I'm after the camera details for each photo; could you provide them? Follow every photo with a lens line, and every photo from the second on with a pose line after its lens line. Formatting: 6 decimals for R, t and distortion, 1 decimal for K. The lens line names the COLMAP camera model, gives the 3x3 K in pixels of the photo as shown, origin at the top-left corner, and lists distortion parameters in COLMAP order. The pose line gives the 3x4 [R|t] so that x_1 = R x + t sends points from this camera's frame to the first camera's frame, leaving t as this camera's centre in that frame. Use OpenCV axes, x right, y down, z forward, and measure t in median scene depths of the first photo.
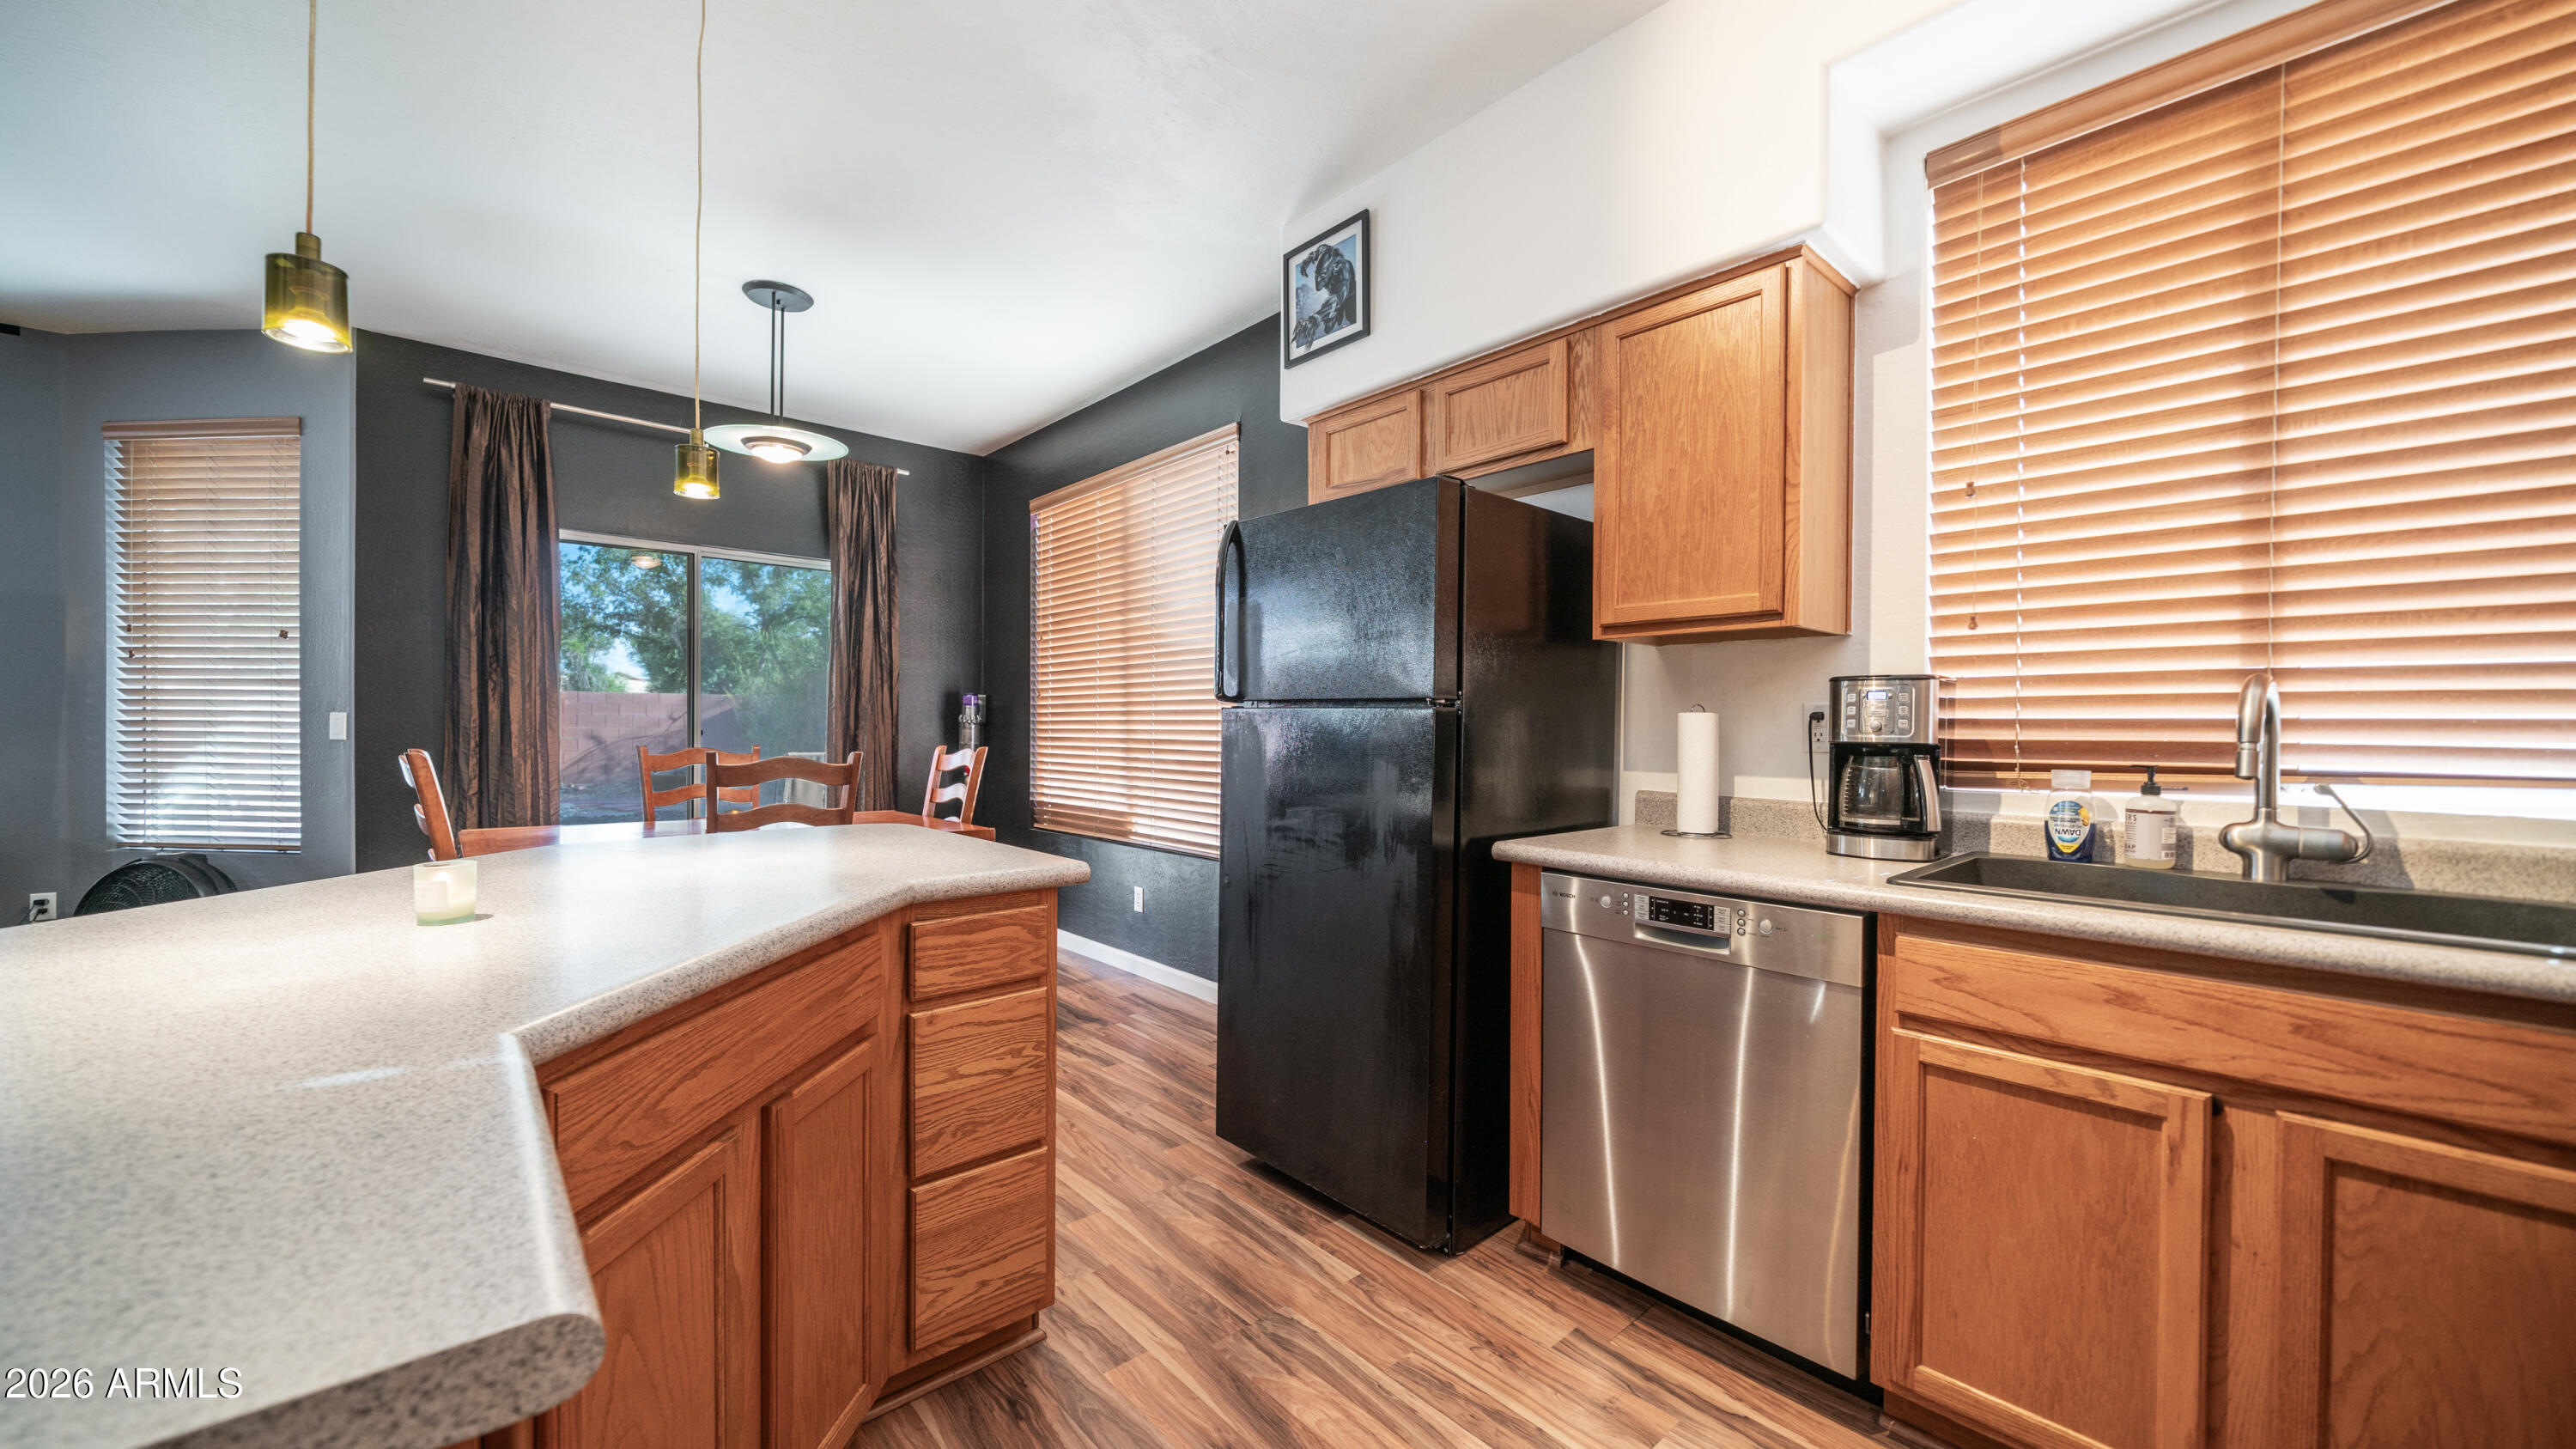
lens RADIAL K [[938.3, 0, 1271.7], [0, 938.3, 735.6], [0, 0, 1]] dist [-0.002206, 0.000096]
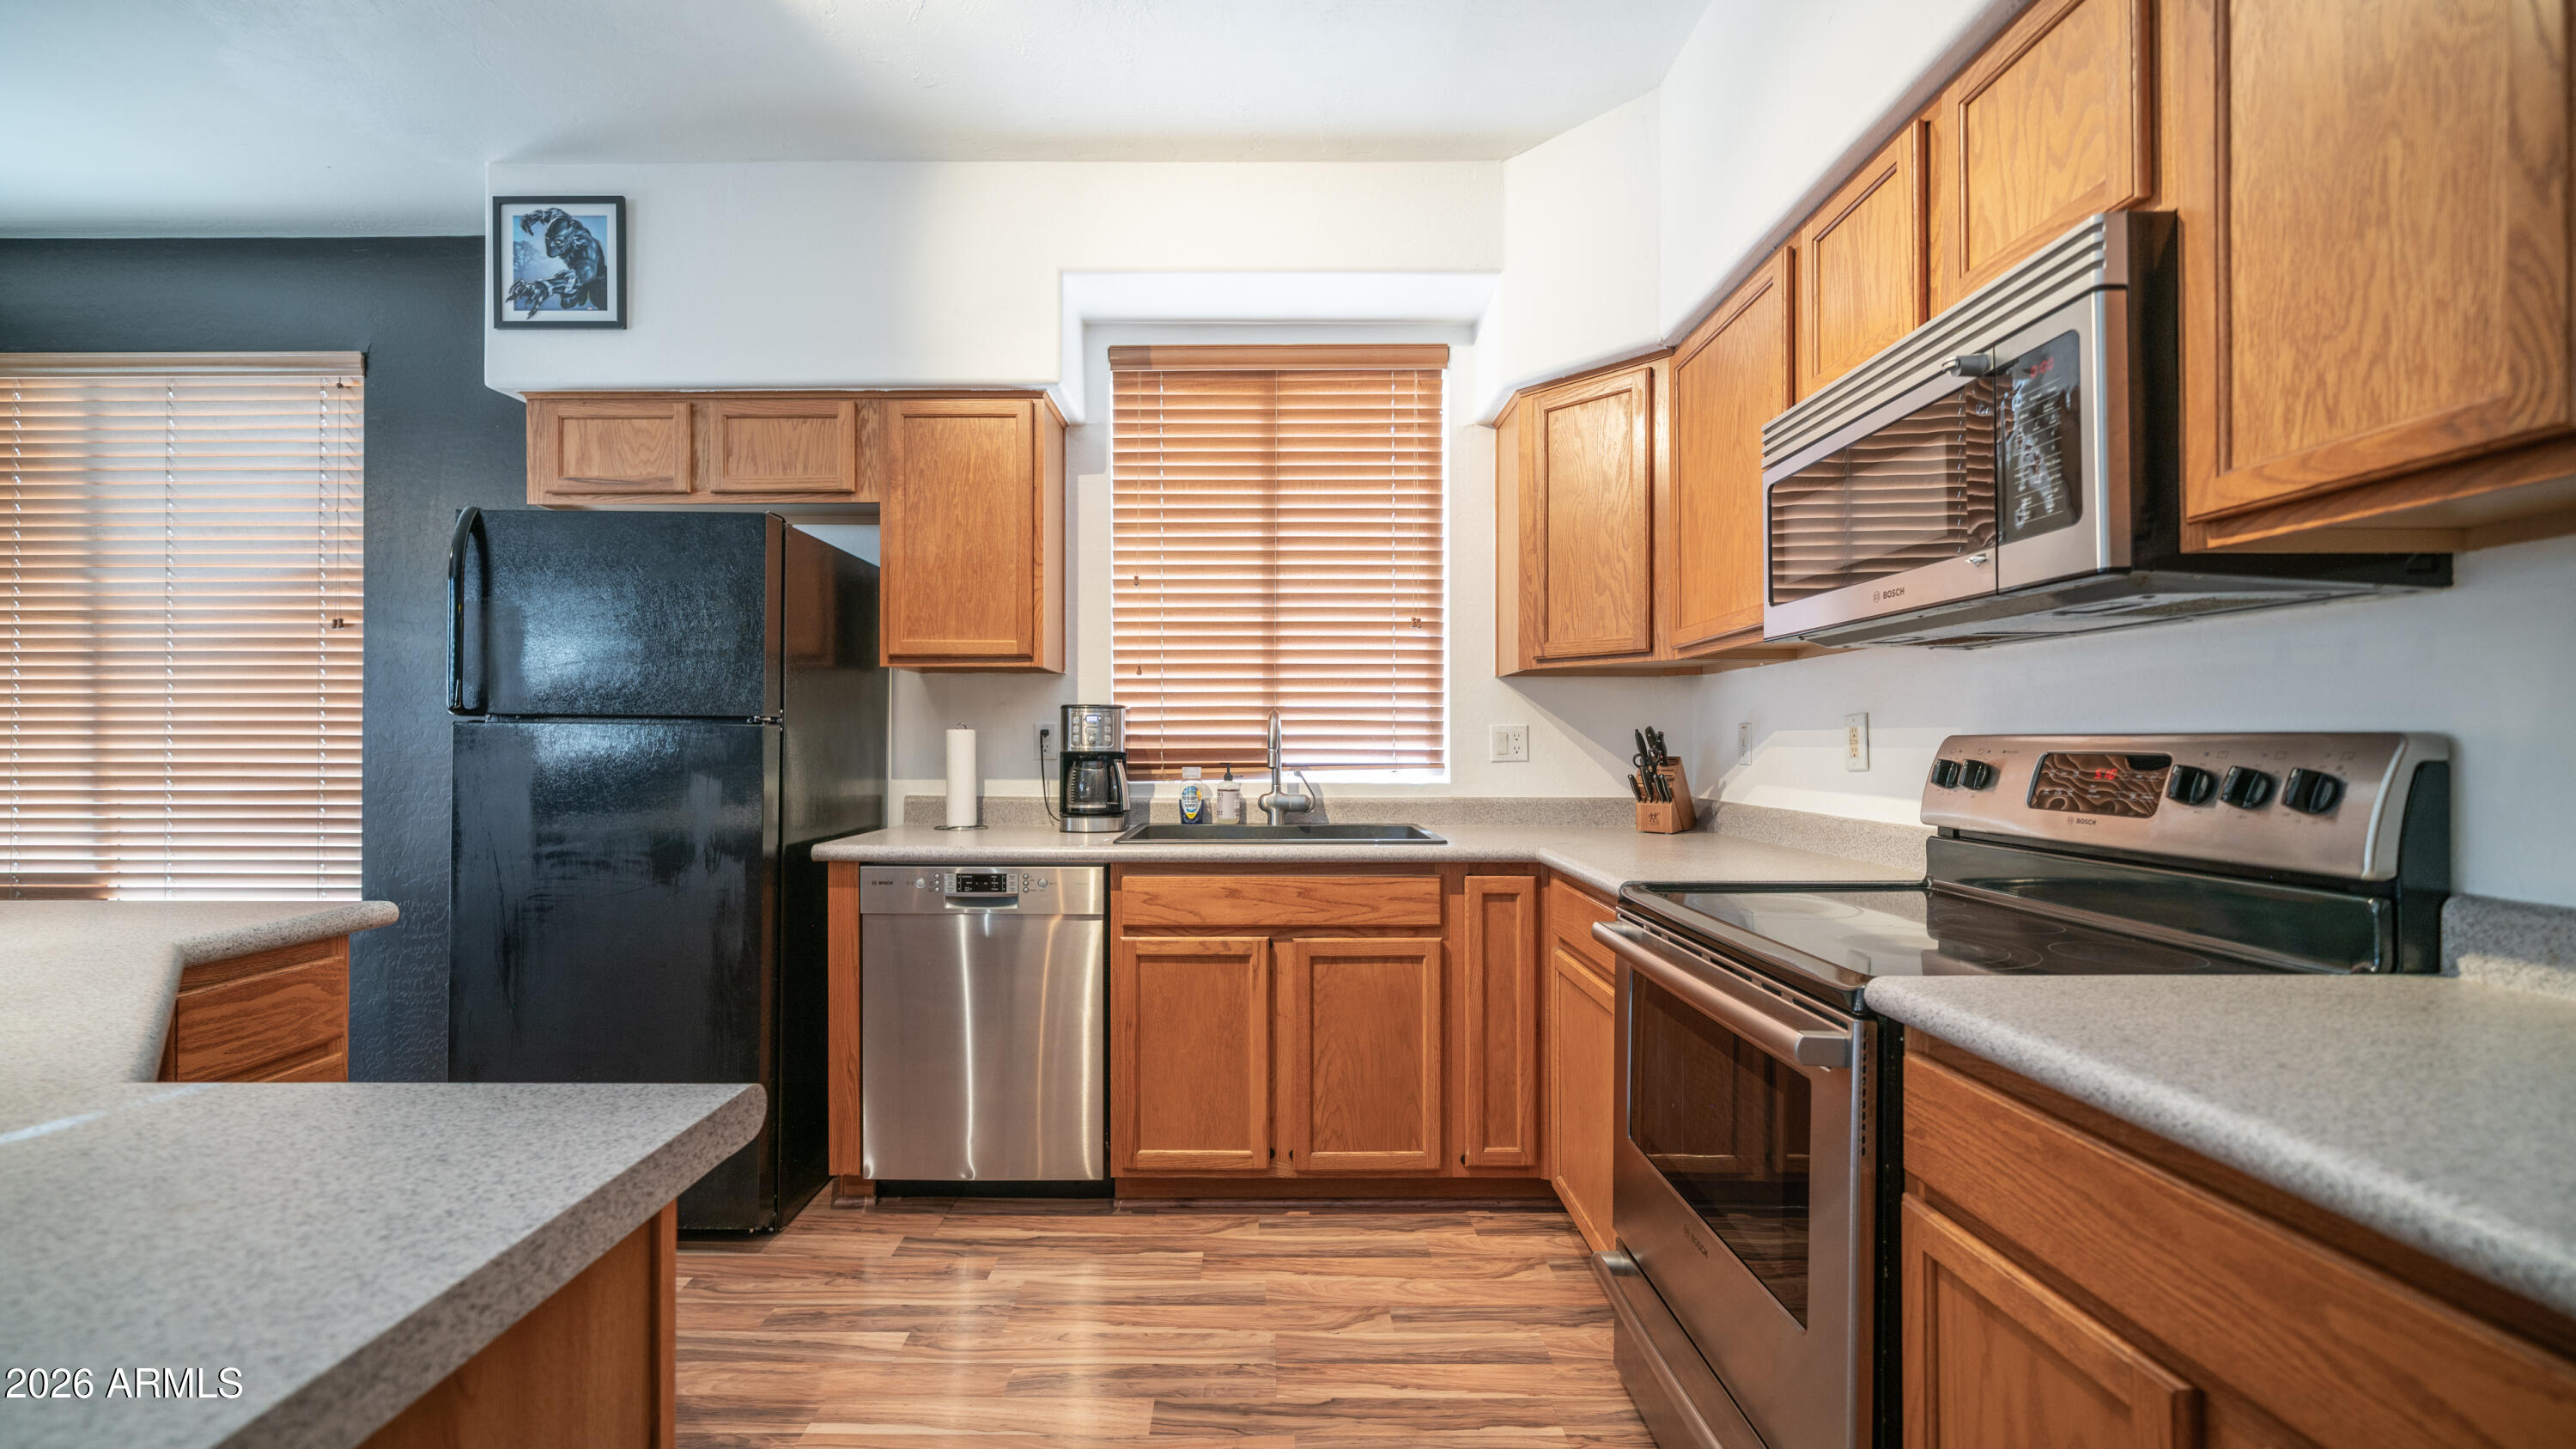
lens RADIAL K [[1033.4, 0, 1257.2], [0, 1033.4, 728.3], [0, 0, 1]] dist [0.008596, 0.000919]
pose [[0.660725, 0.003604, 0.750620, -0.306124], [0.011380, 0.999825, -0.014818, -0.001541], [-0.750542, 0.018333, 0.660569, -0.192951]]
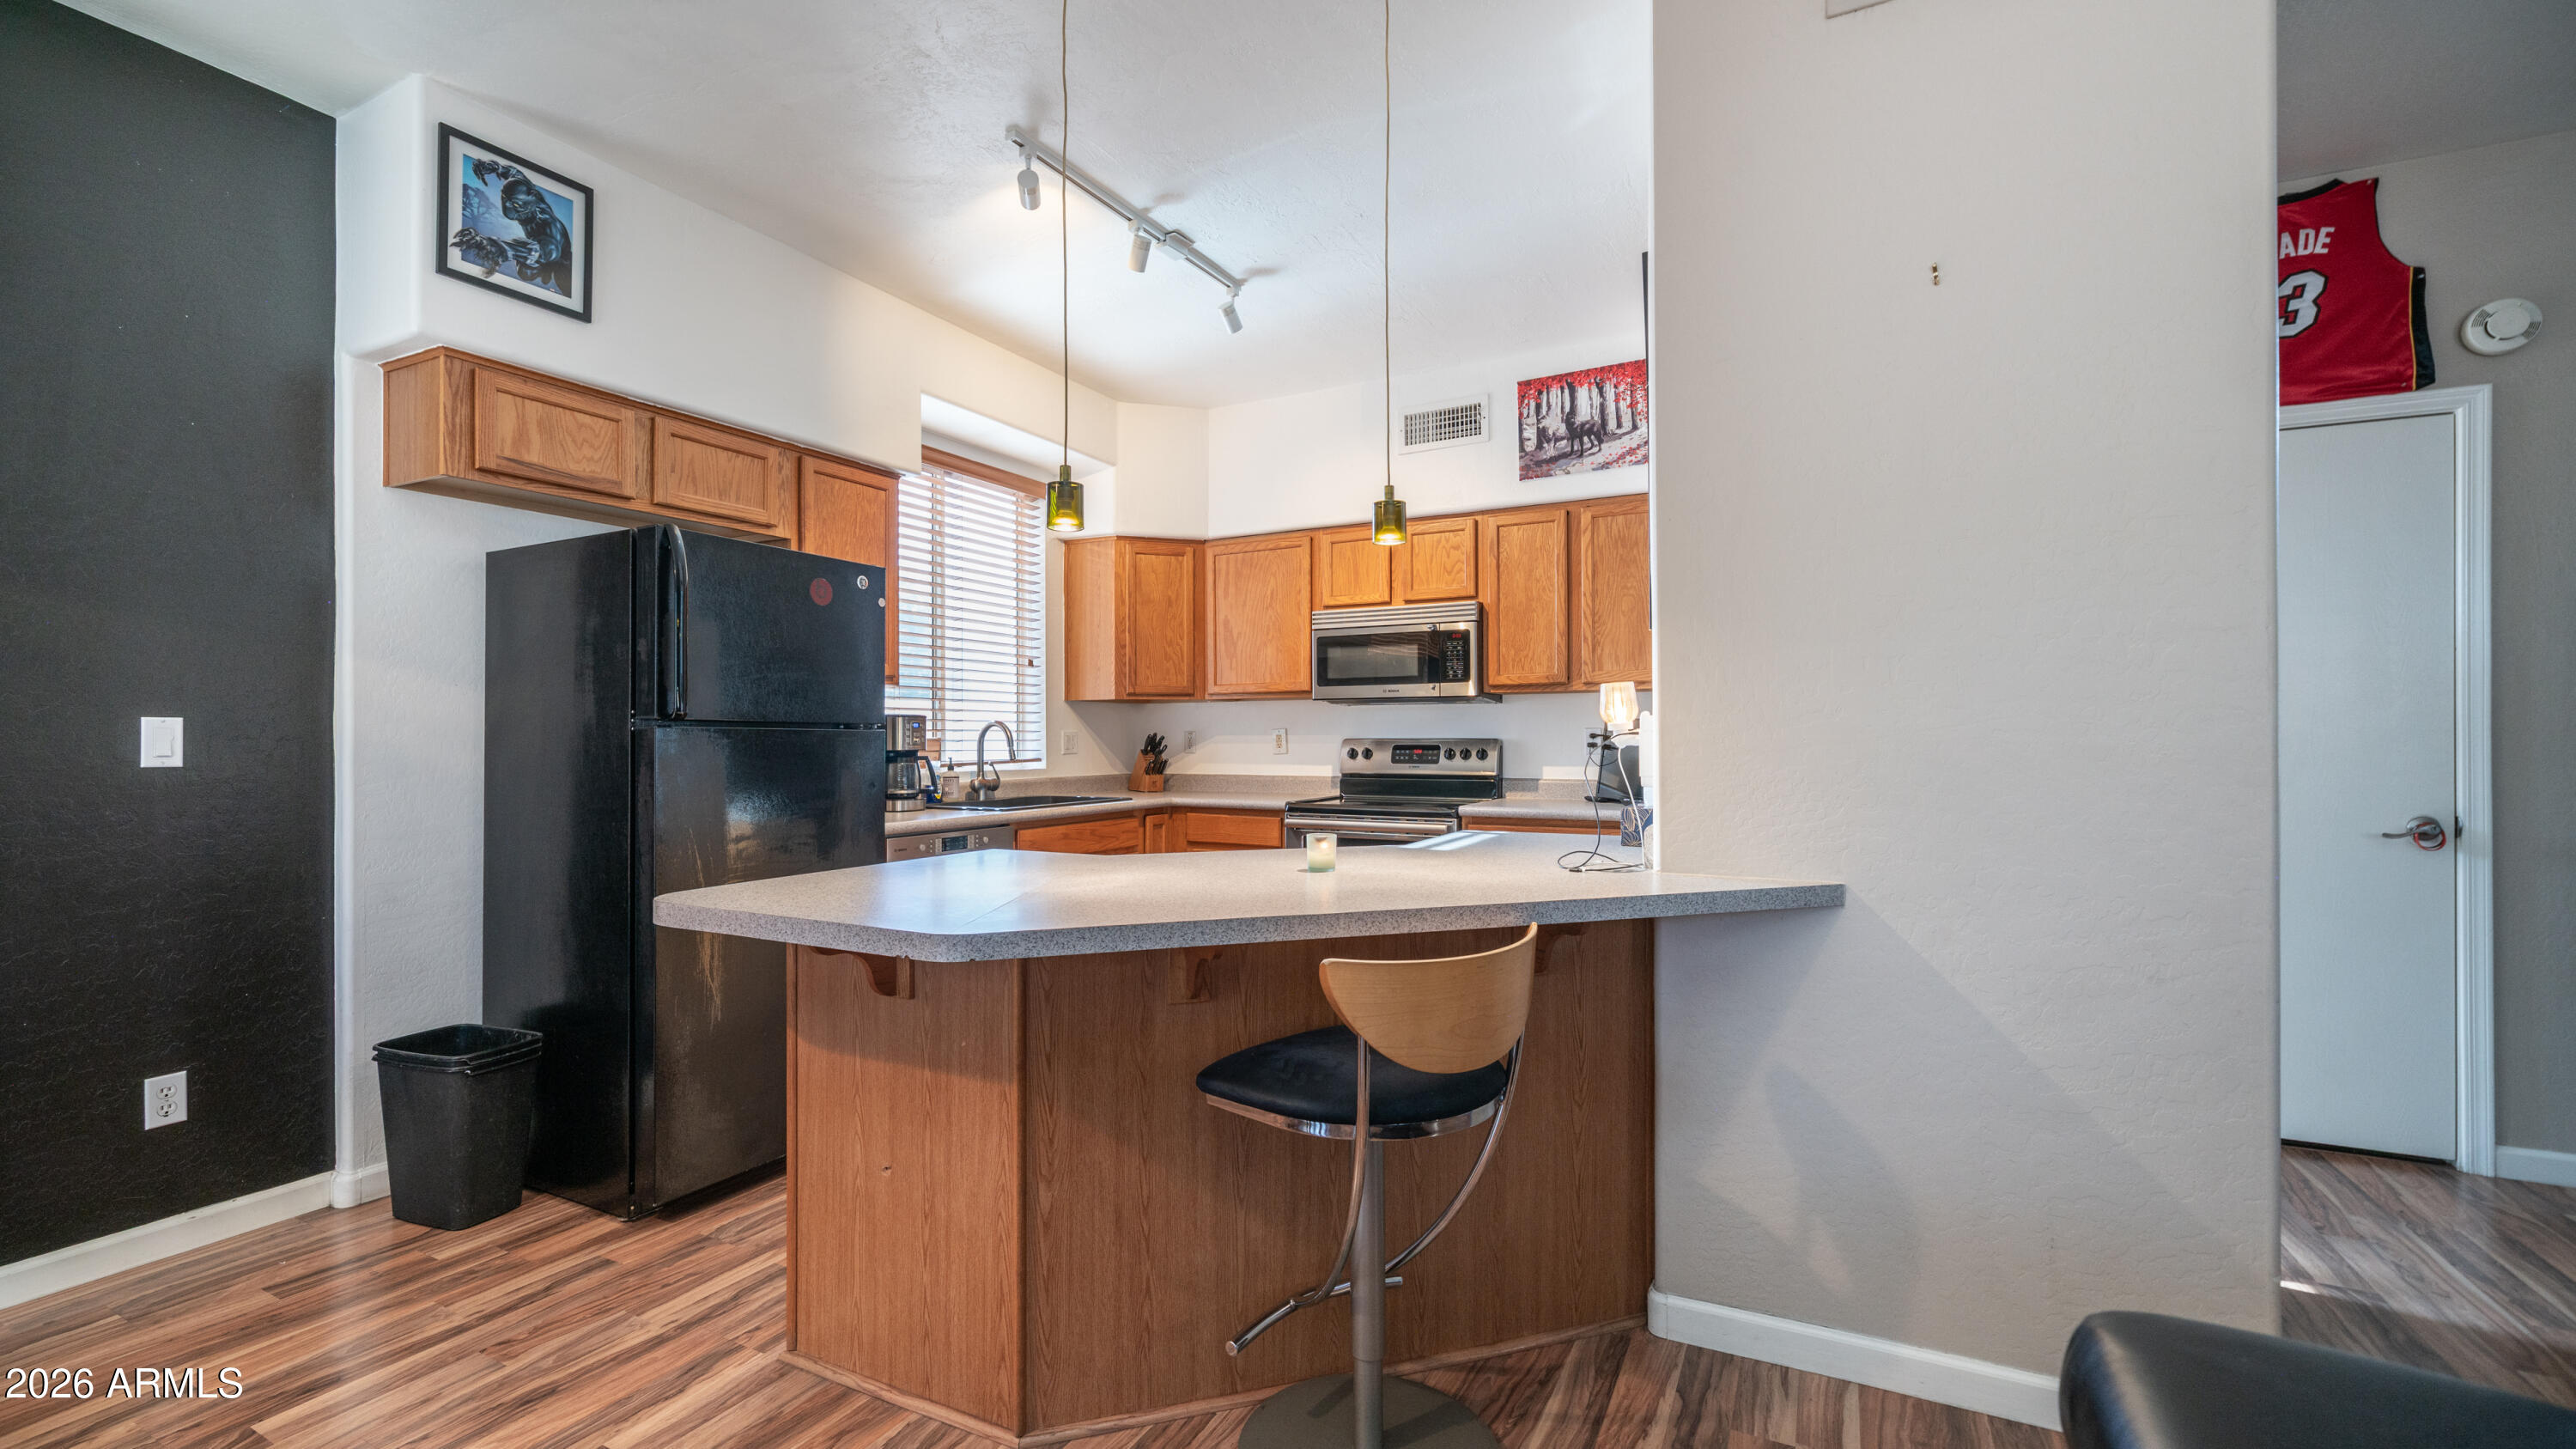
lens RADIAL K [[1033.4, 0, 1315.9], [0, 1033.4, 731.5], [0, 0, 1]] dist [0.008596, 0.000919]
pose [[-0.387267, -0.000479, 0.921968, -1.318113], [0.008117, 0.999959, 0.003929, -0.026554], [-0.921932, 0.009005, -0.387247, 0.869632]]
